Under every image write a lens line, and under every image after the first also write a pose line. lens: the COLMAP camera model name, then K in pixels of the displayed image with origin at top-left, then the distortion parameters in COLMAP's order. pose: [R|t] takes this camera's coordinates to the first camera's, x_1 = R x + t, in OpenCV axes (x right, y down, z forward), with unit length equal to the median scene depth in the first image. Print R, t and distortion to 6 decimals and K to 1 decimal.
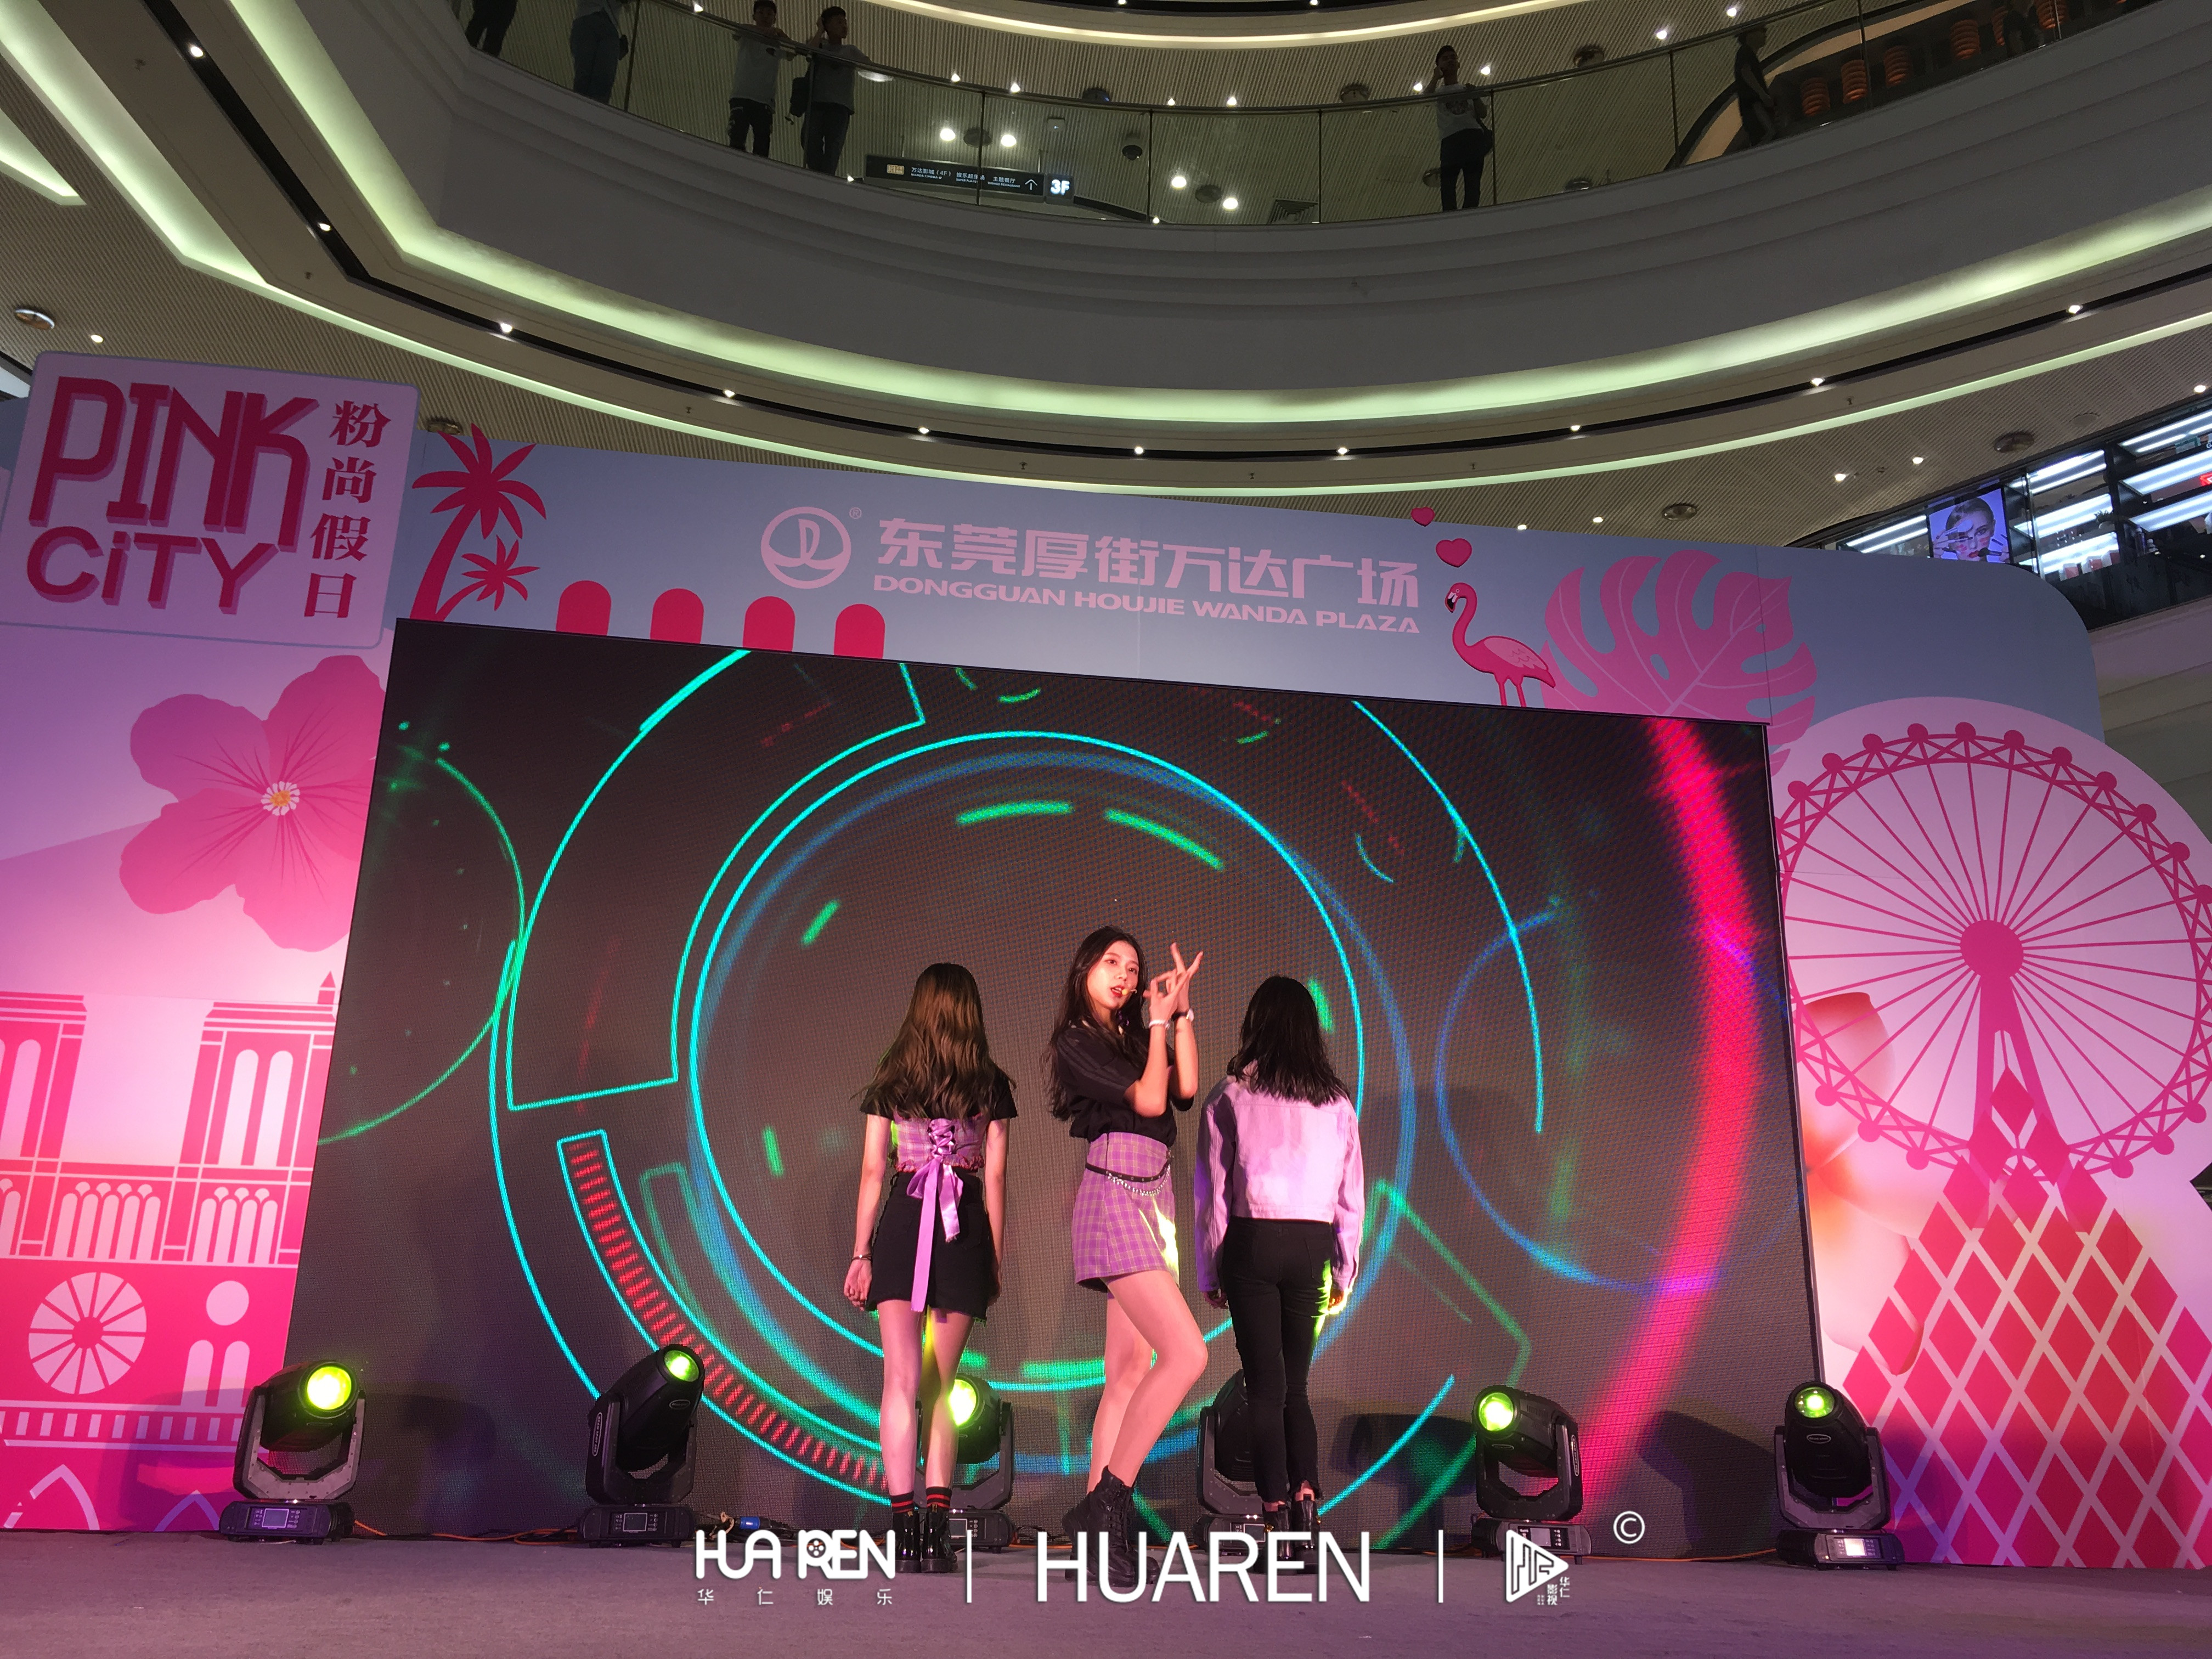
lens RADIAL K [[1849.6, 0, 1111.8], [0, 1849.6, 828.8], [0, 0, 1]] dist [0.092143, -0.137567]
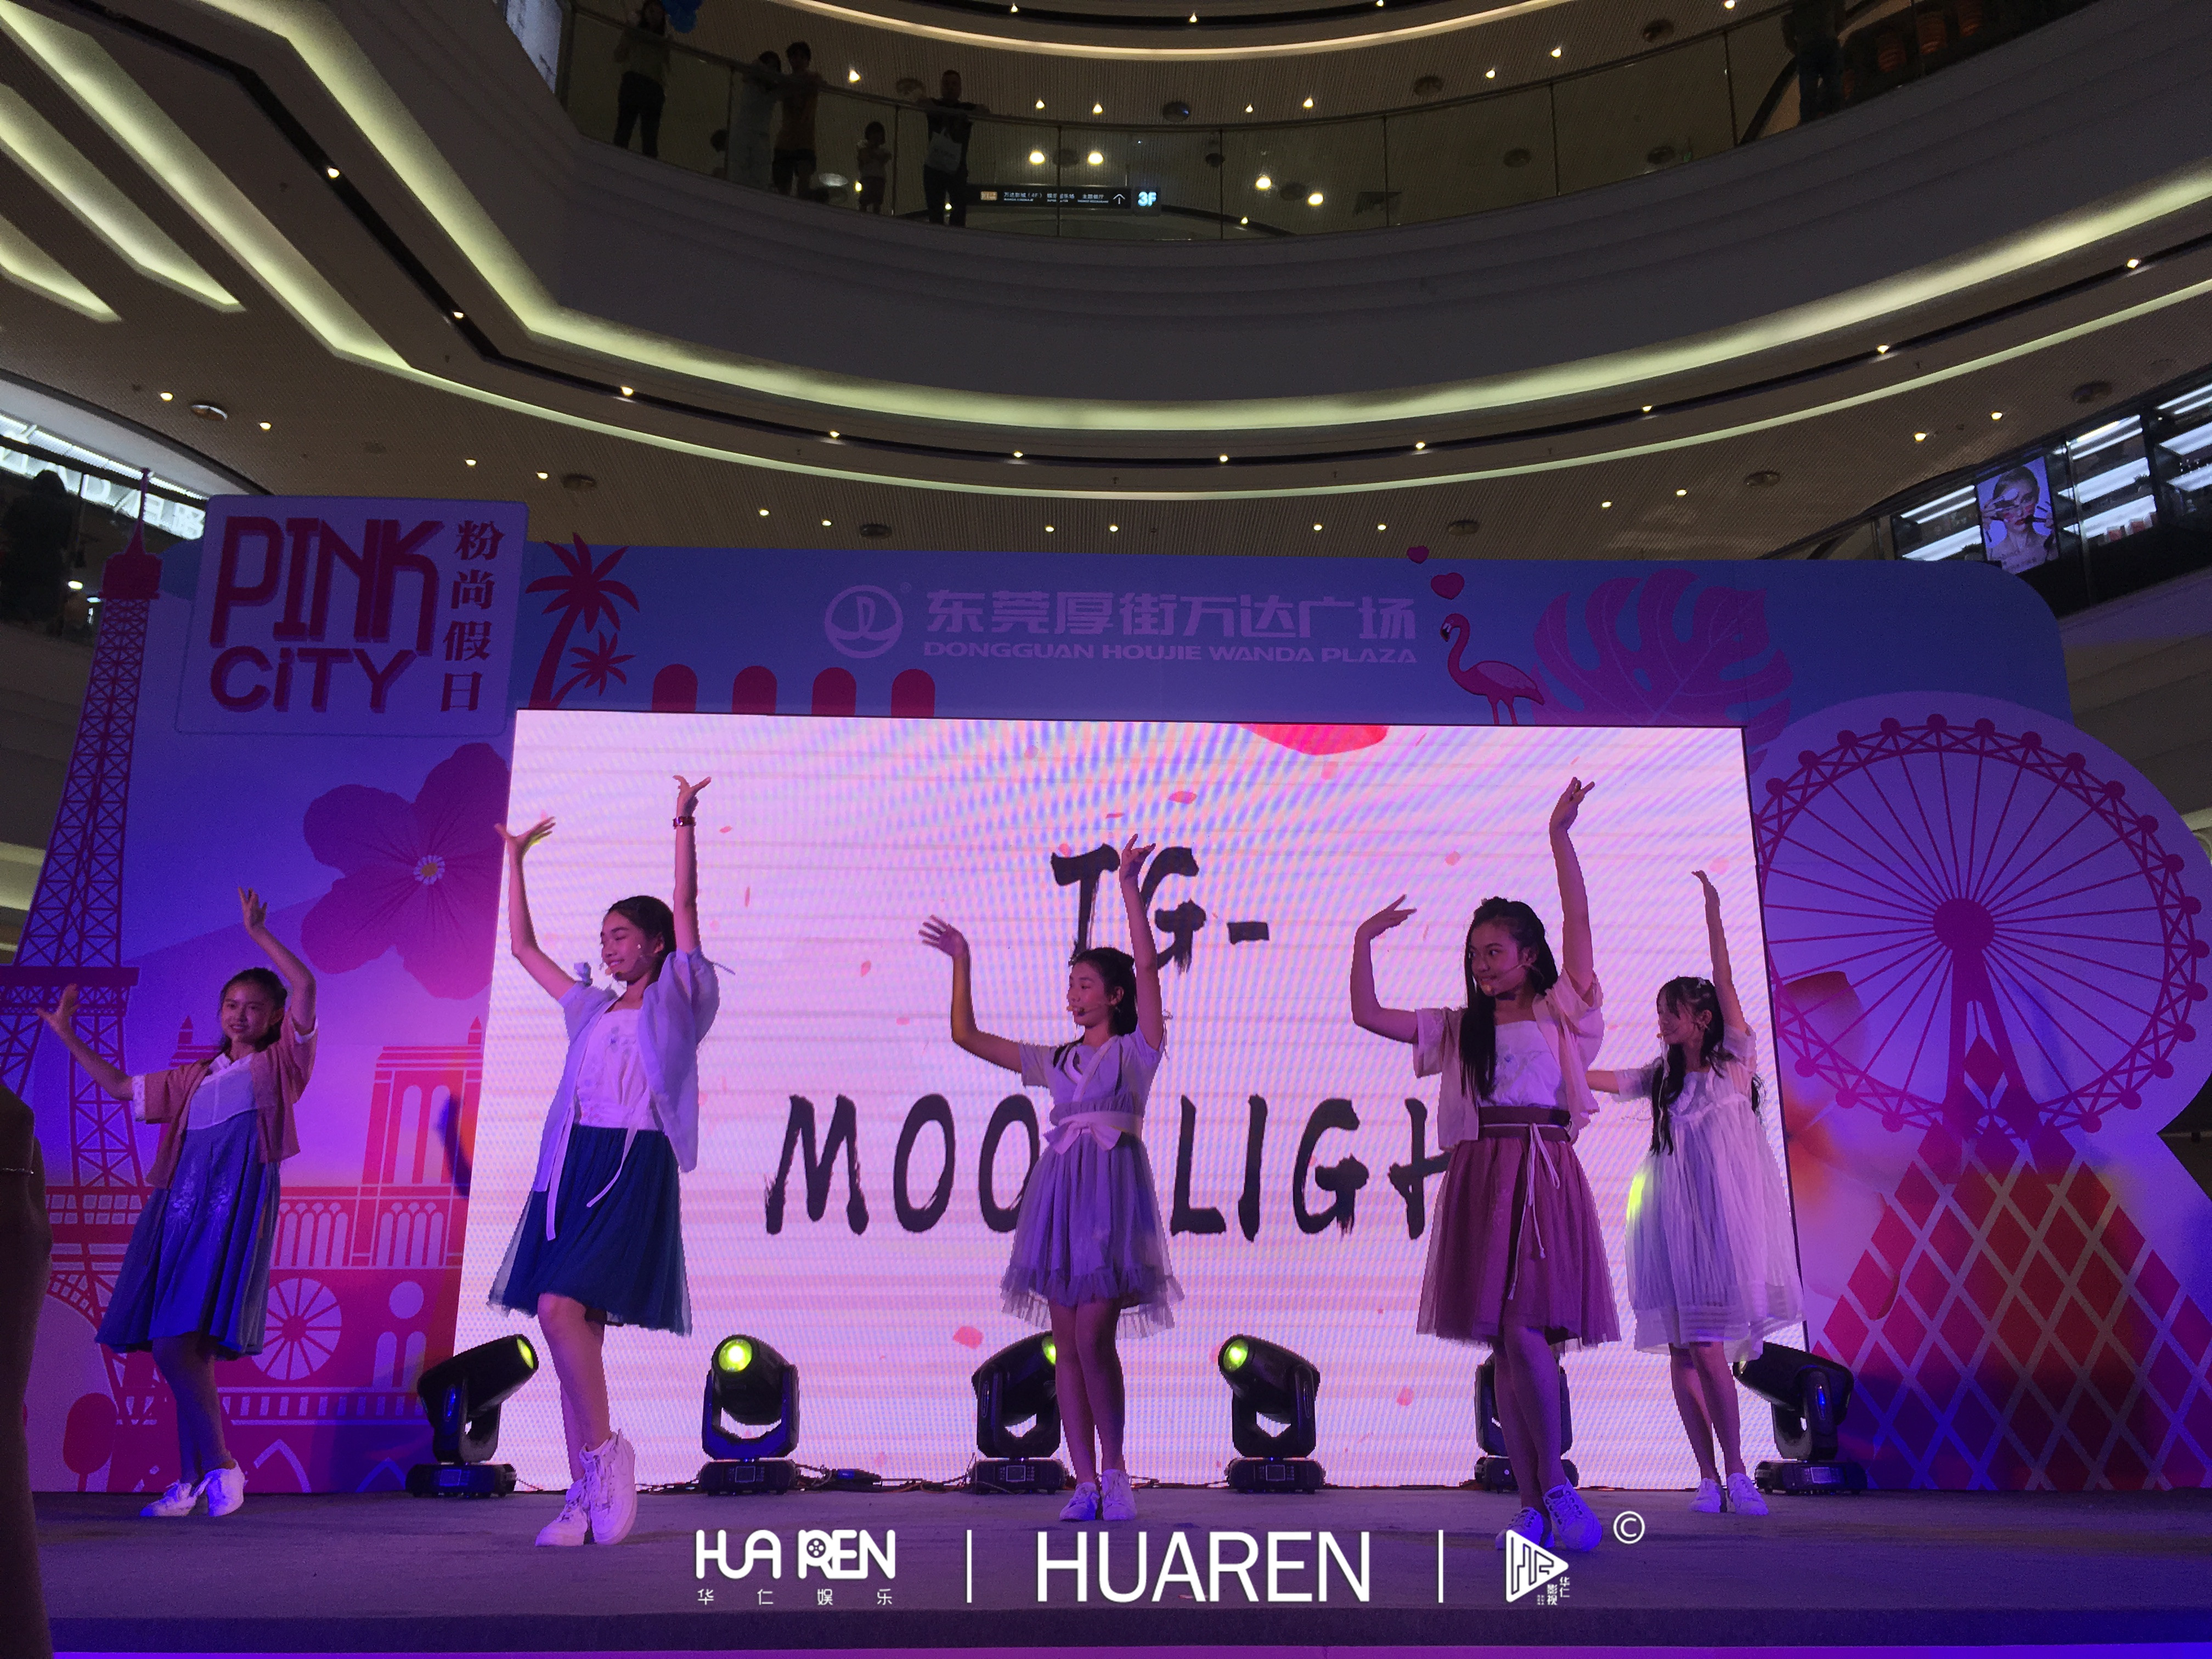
lens RADIAL K [[1872.0, 0, 1122.9], [0, 1872.0, 819.6], [0, 0, 1]] dist [0.081474, -0.119914]
pose [[0.994910, -0.051786, -0.086446, 0.085215], [0.052948, 0.998534, 0.011205, -0.034731], [0.085739, -0.015725, 0.996194, -0.129646]]
